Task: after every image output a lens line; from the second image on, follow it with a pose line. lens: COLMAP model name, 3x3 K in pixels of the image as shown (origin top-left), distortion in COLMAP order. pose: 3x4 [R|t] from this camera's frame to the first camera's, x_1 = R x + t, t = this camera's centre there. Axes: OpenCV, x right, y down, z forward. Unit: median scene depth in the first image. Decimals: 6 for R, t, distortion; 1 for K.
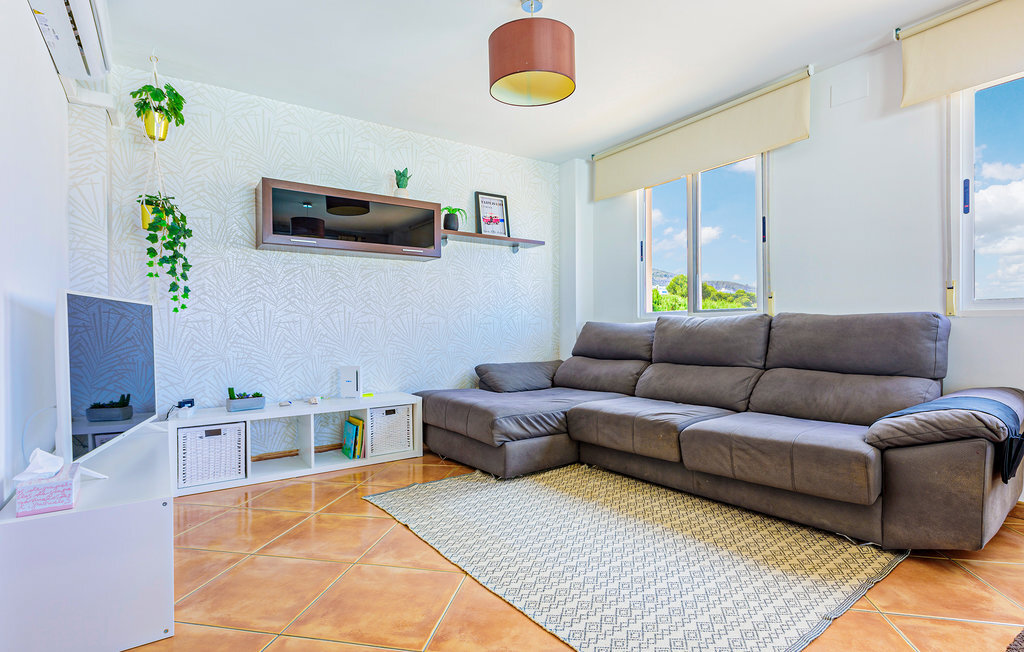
lens RADIAL K [[496.6, 0, 508.4], [0, 496.6, 331.9], [0, 0, 1]] dist [0.002457, -0.000455]
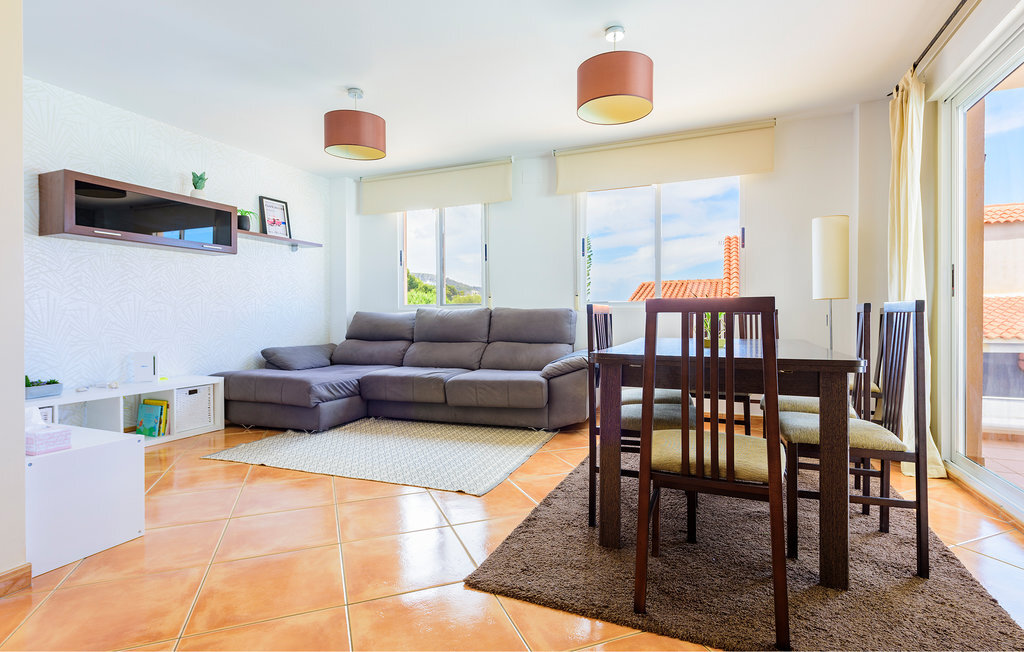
lens RADIAL K [[518.8, 0, 507.1], [0, 518.8, 321.7], [0, 0, 1]] dist [-0.000674, 0.000252]
pose [[0.842112, -0.002440, 0.539298, -0.296828], [0.002000, 0.999997, 0.001402, 0.004807], [-0.539300, -0.000102, 0.842114, -0.386942]]
